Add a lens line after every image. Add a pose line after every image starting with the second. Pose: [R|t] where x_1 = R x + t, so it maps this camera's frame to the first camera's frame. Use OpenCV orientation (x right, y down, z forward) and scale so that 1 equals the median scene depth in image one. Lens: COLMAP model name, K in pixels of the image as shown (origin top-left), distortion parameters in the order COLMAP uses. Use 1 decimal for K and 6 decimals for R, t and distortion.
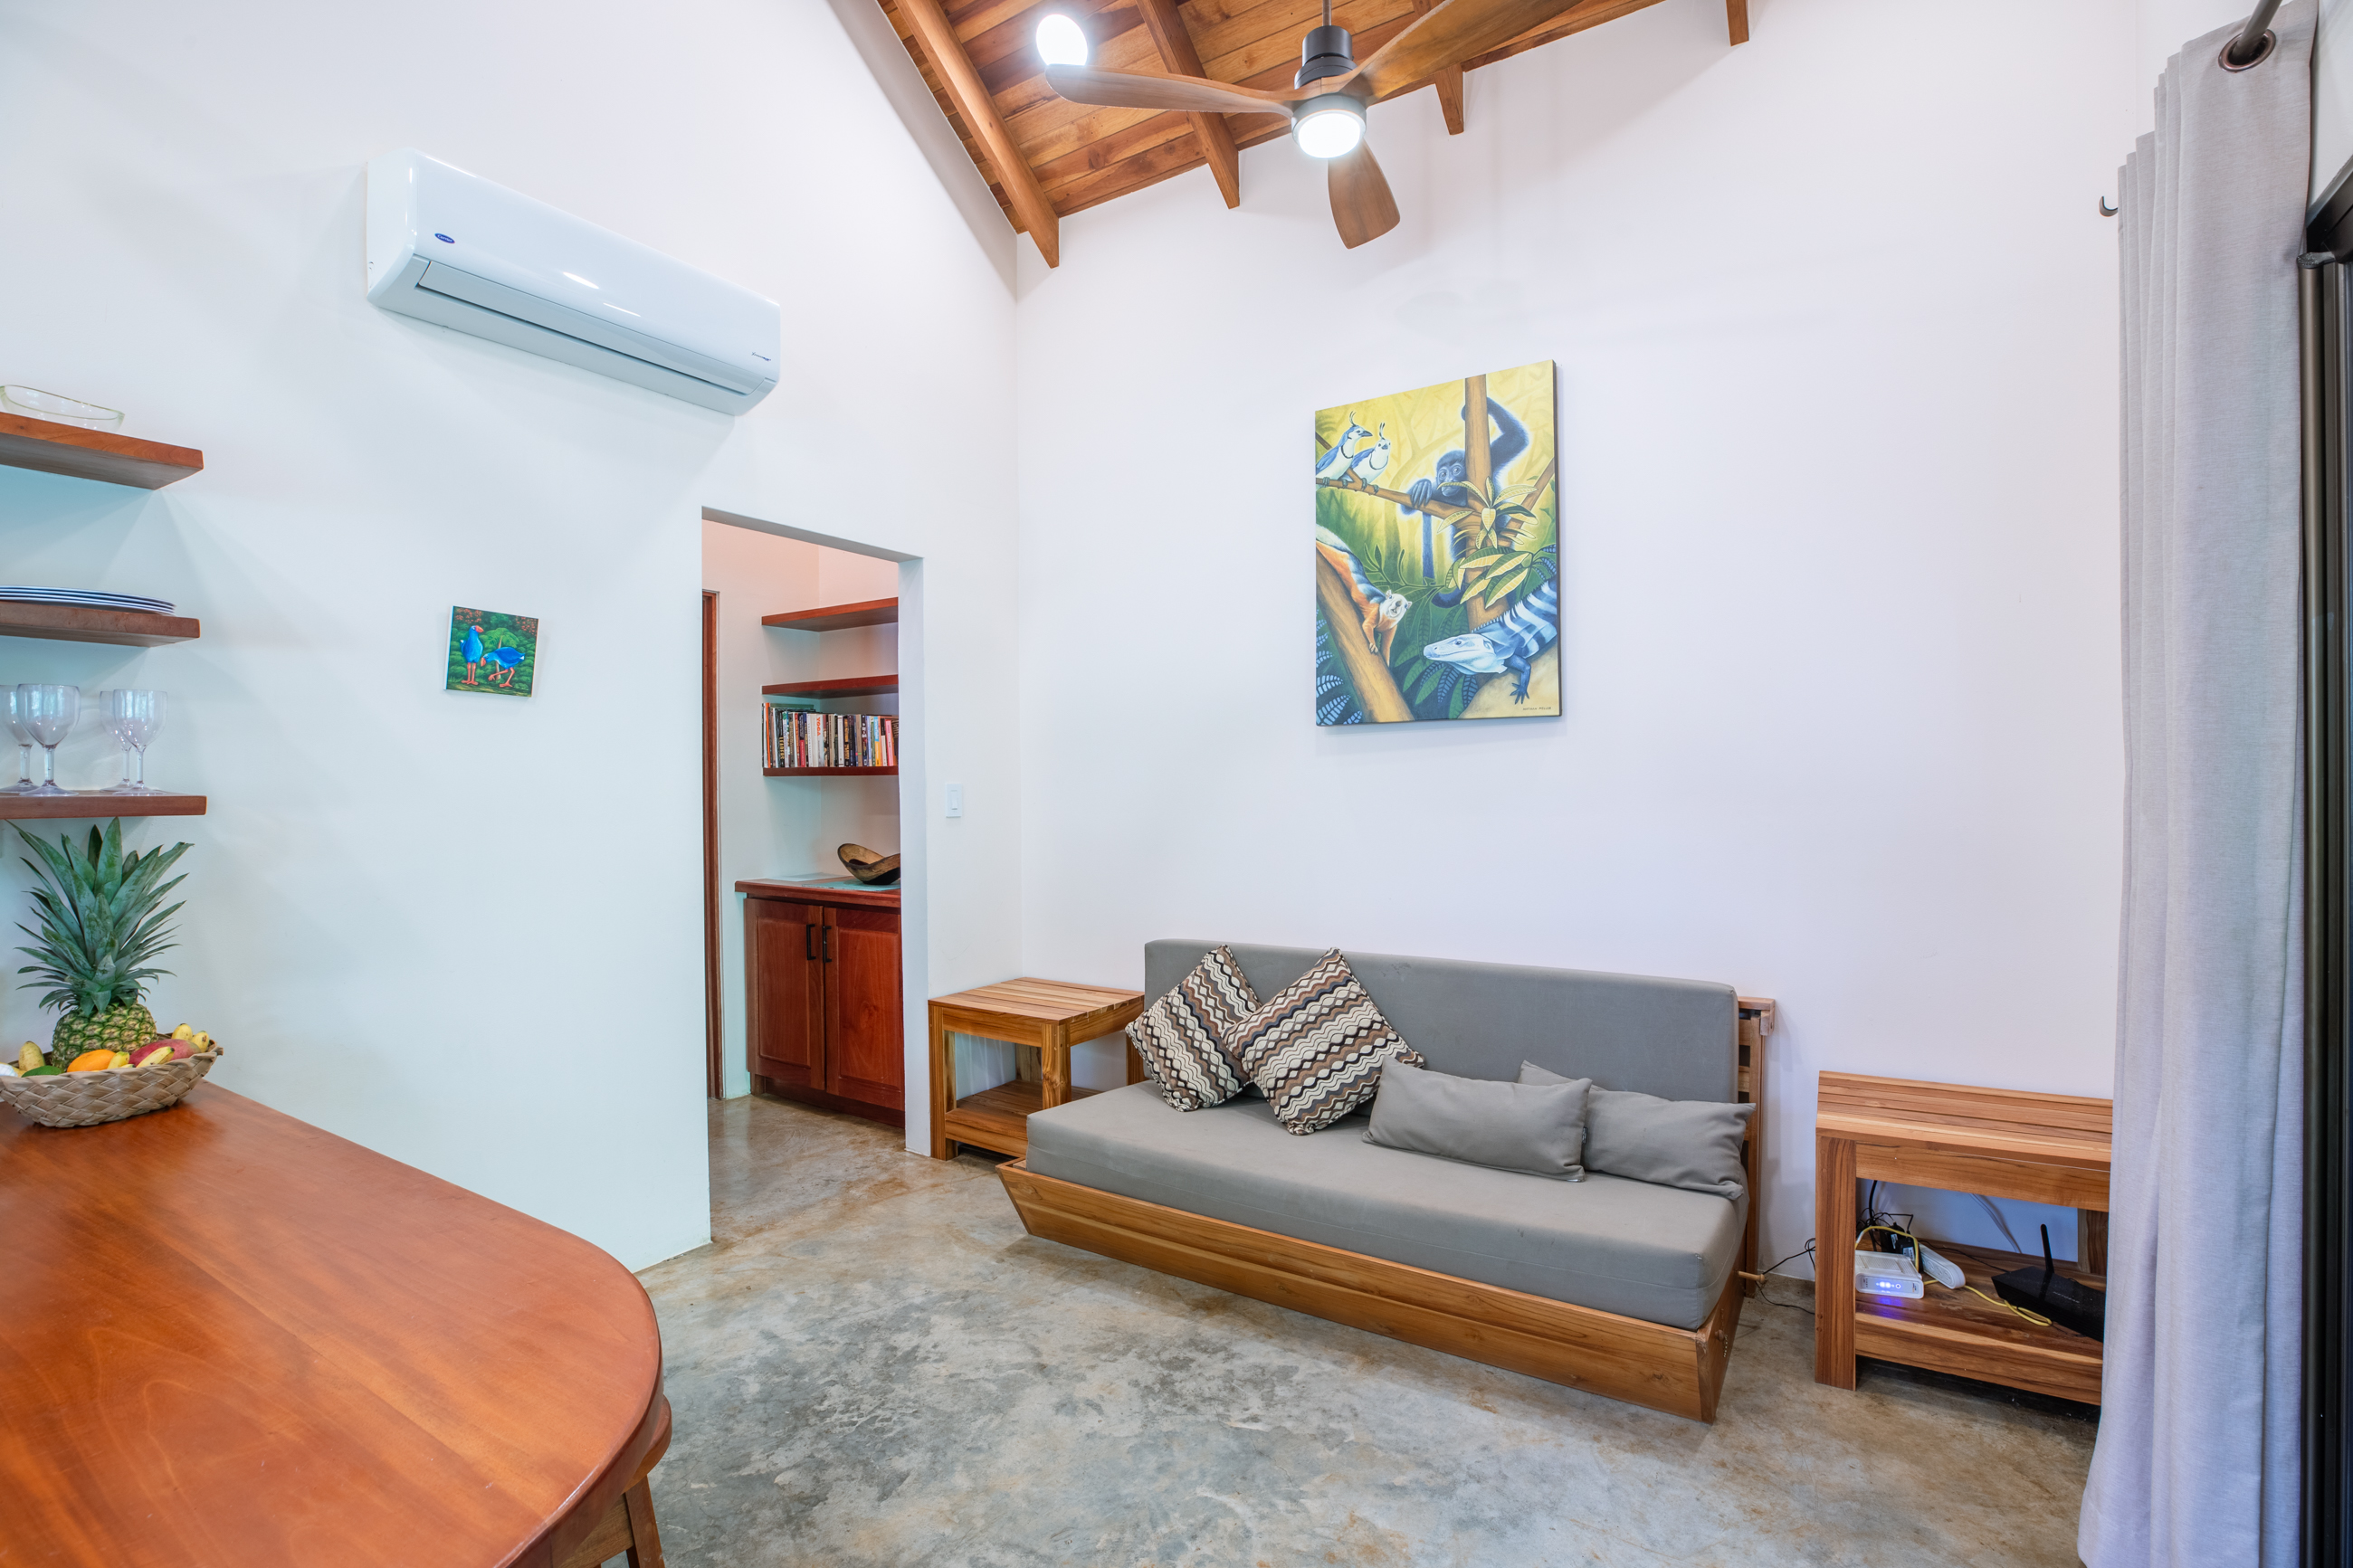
lens RADIAL K [[1088.4, 0, 1175.6], [0, 1088.4, 791.7], [0, 0, 1]] dist [-0.044329, 0.014641]
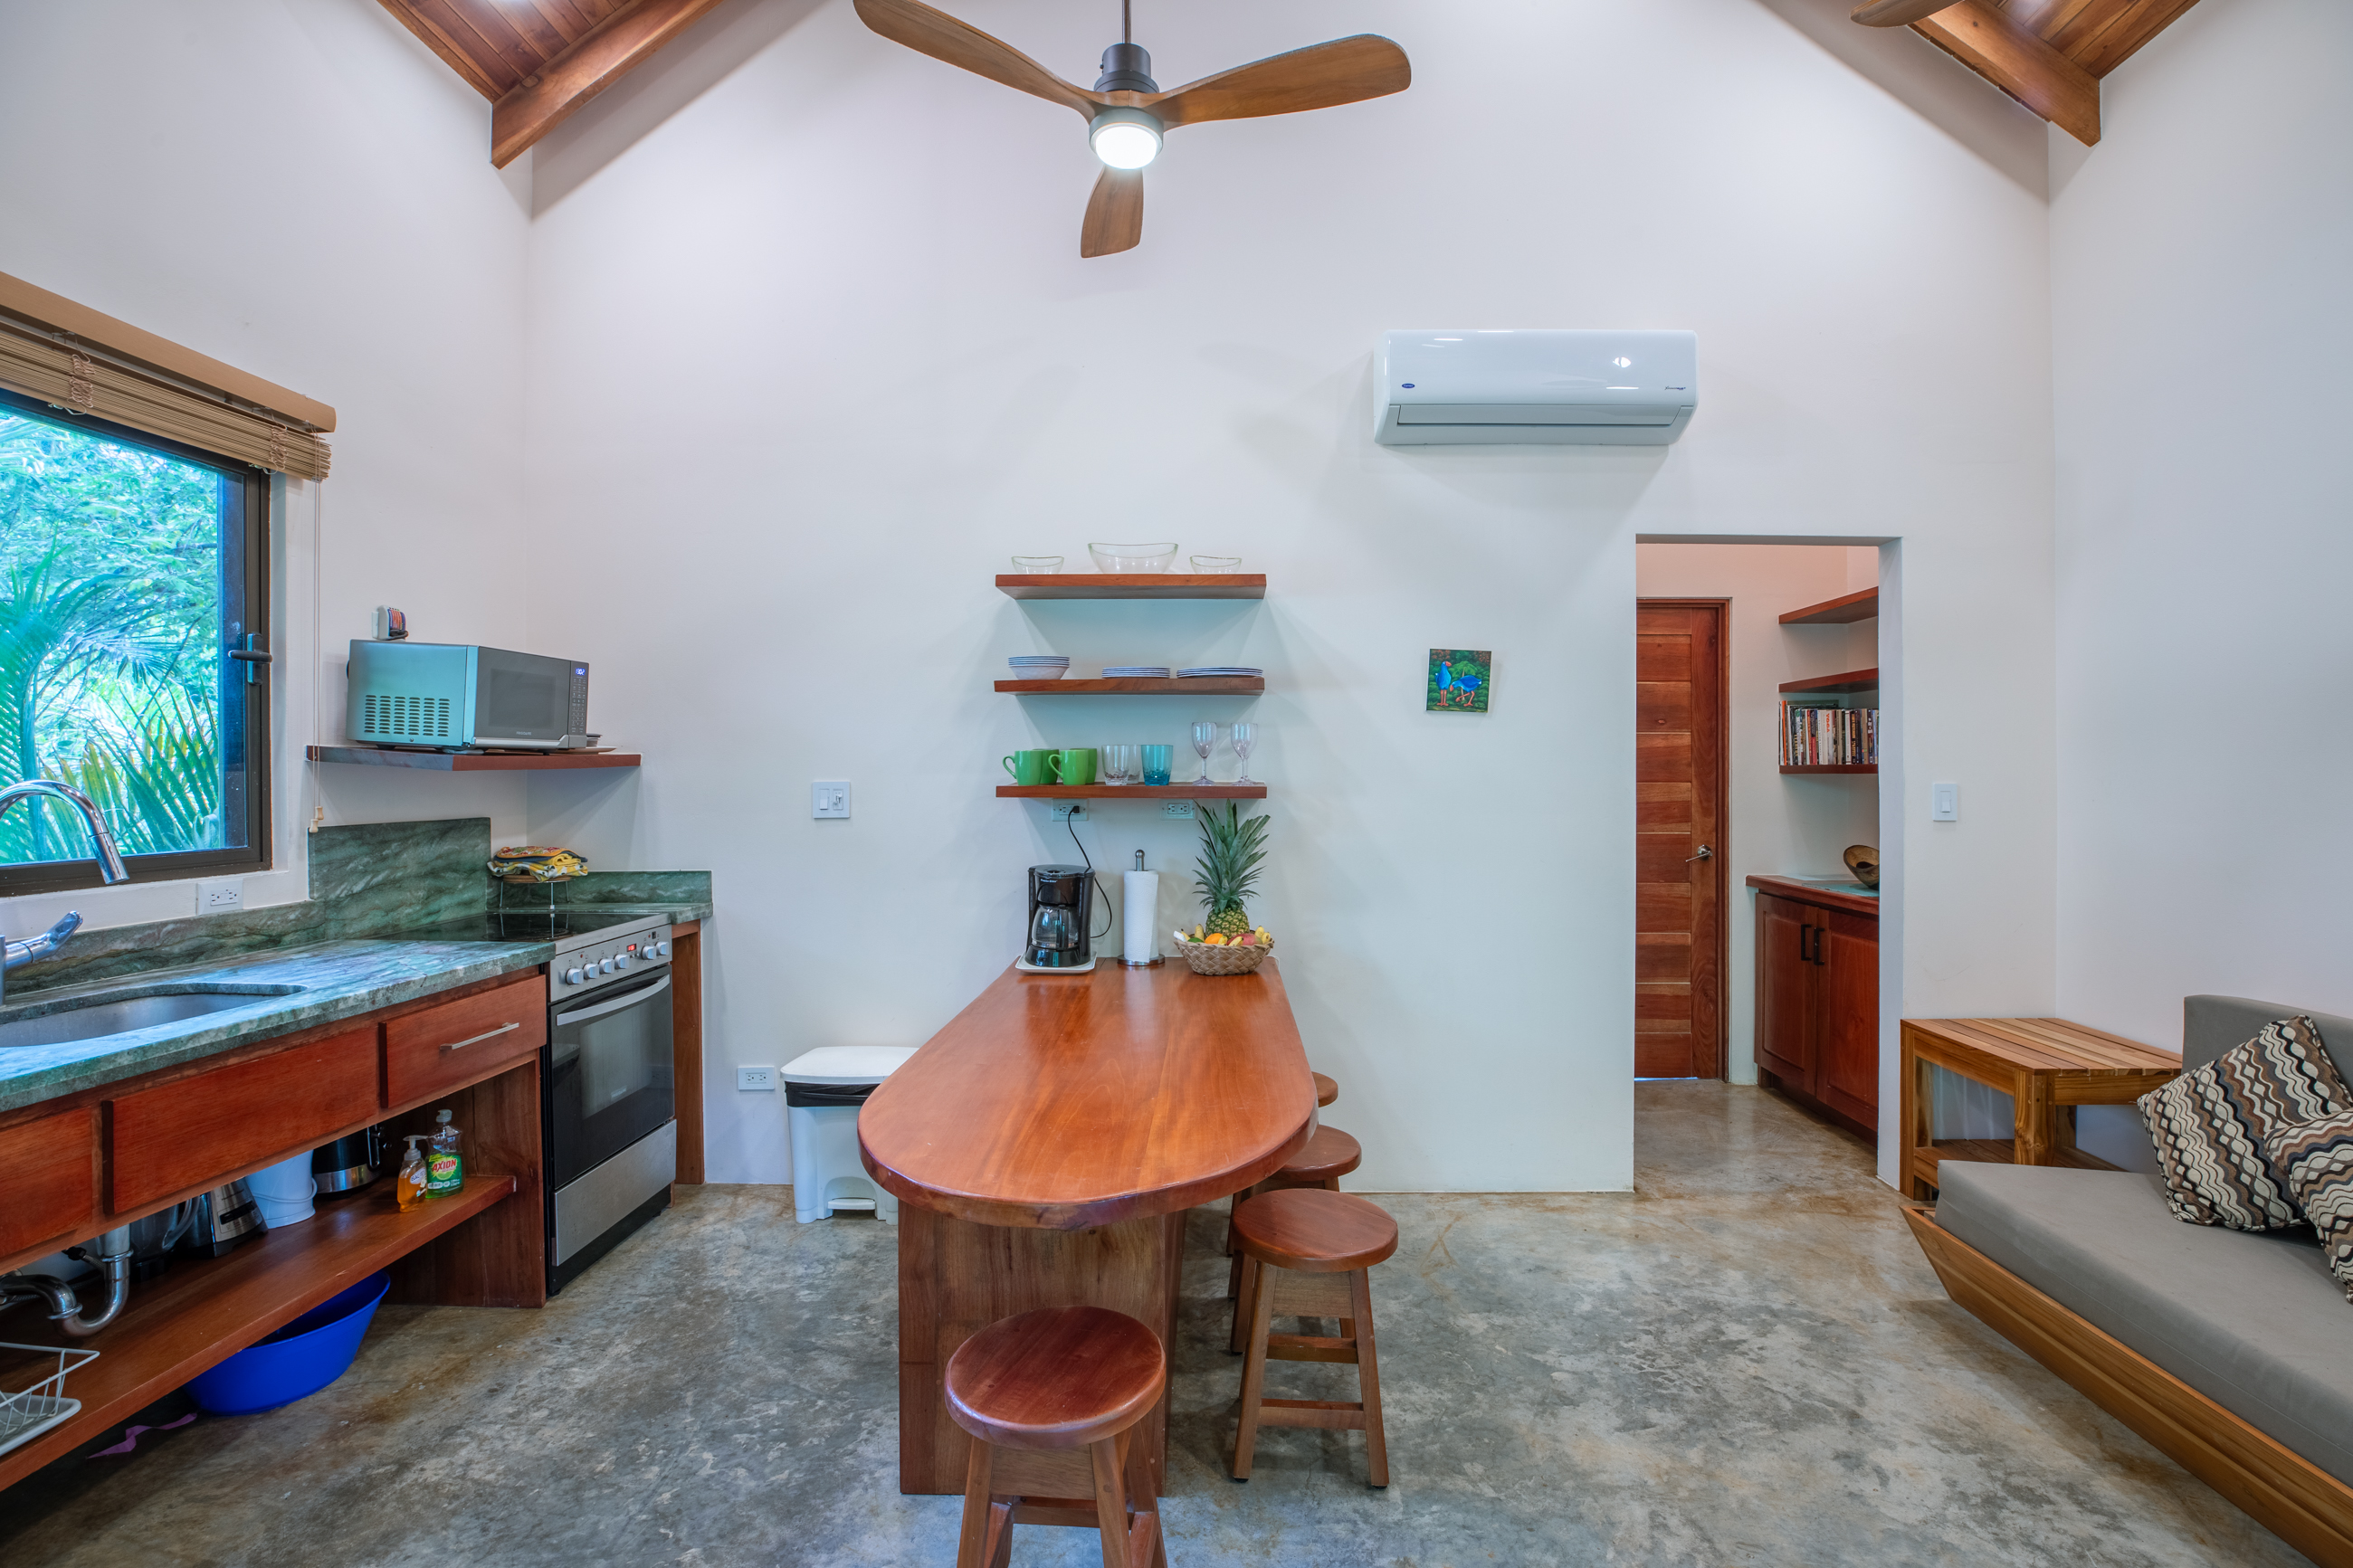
lens RADIAL K [[1068.3, 0, 1195.5], [0, 1068.3, 785.8], [0, 0, 1]] dist [-0.042653, 0.013353]
pose [[0.520867, 0.012828, -0.853541, 0.258353], [-0.012931, 0.999891, 0.007136, -0.004631], [0.853540, 0.007320, 0.520976, 0.034121]]
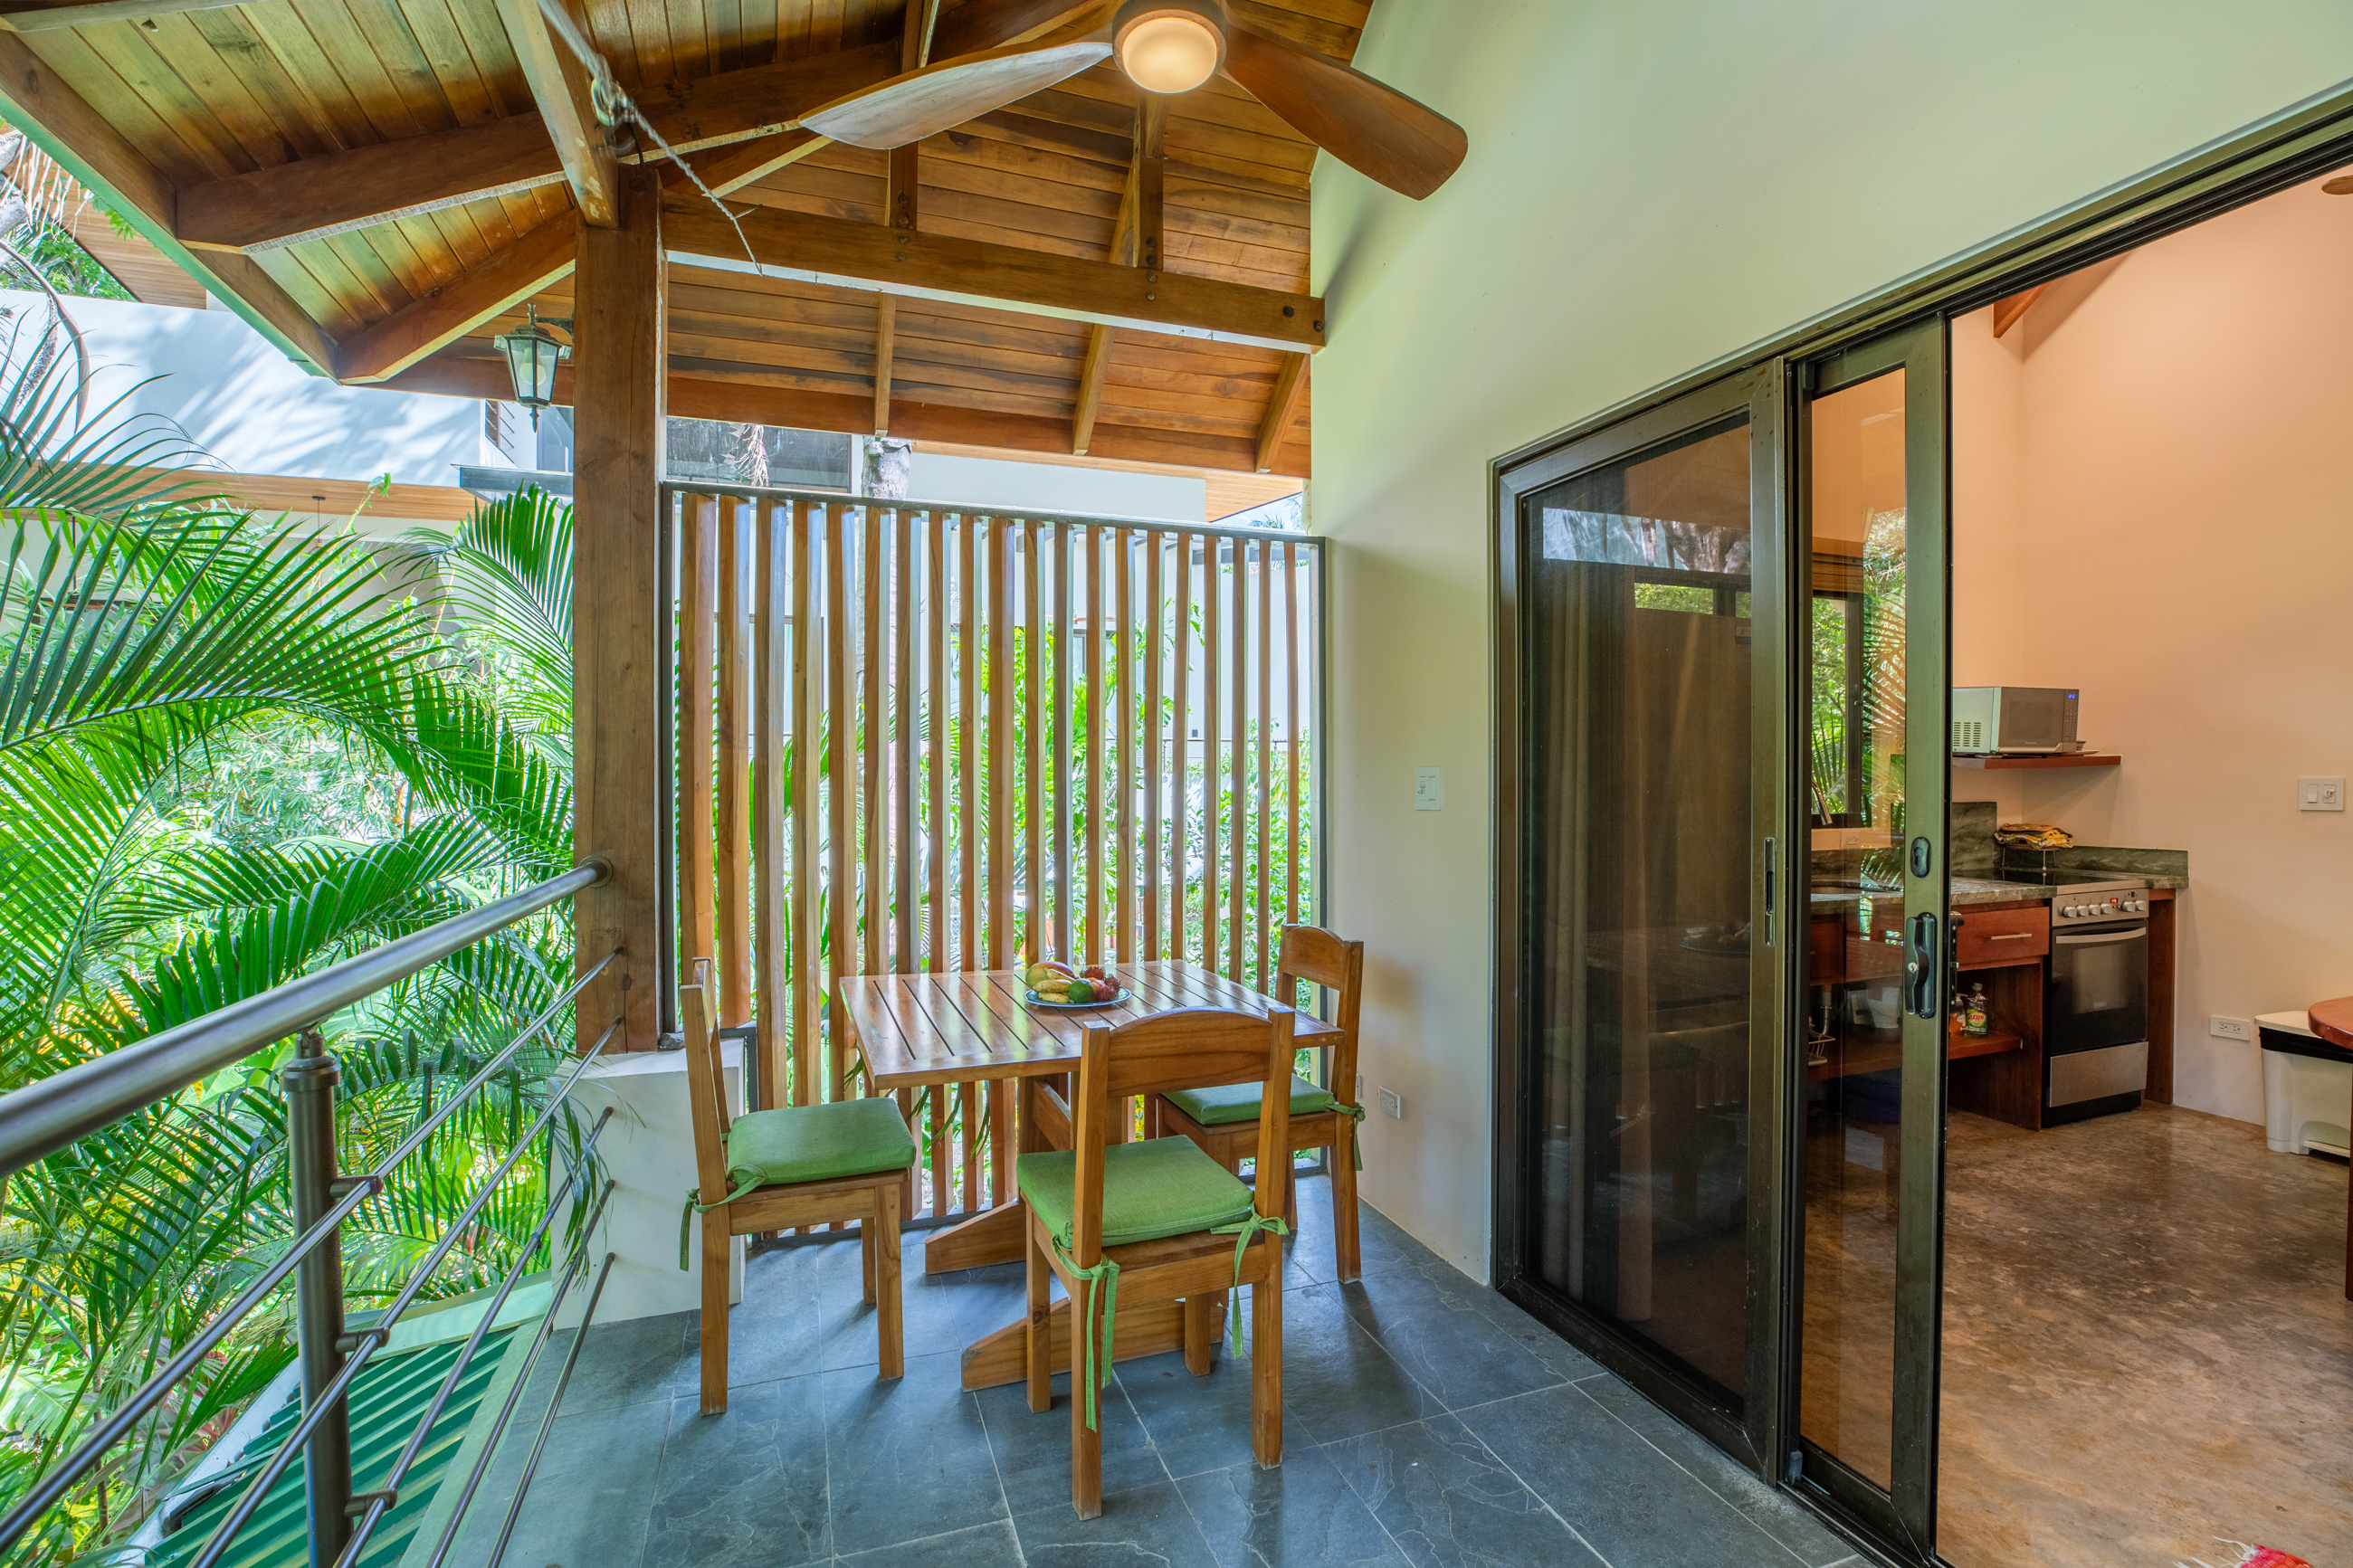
lens RADIAL K [[1068.3, 0, 1195.5], [0, 1068.3, 785.8], [0, 0, 1]] dist [-0.042653, 0.013353]
pose [[-0.597343, 0.014750, -0.801850, 0.862228], [-0.006968, 0.999698, 0.023580, -0.006194], [0.801955, 0.019673, -0.597060, -0.045219]]
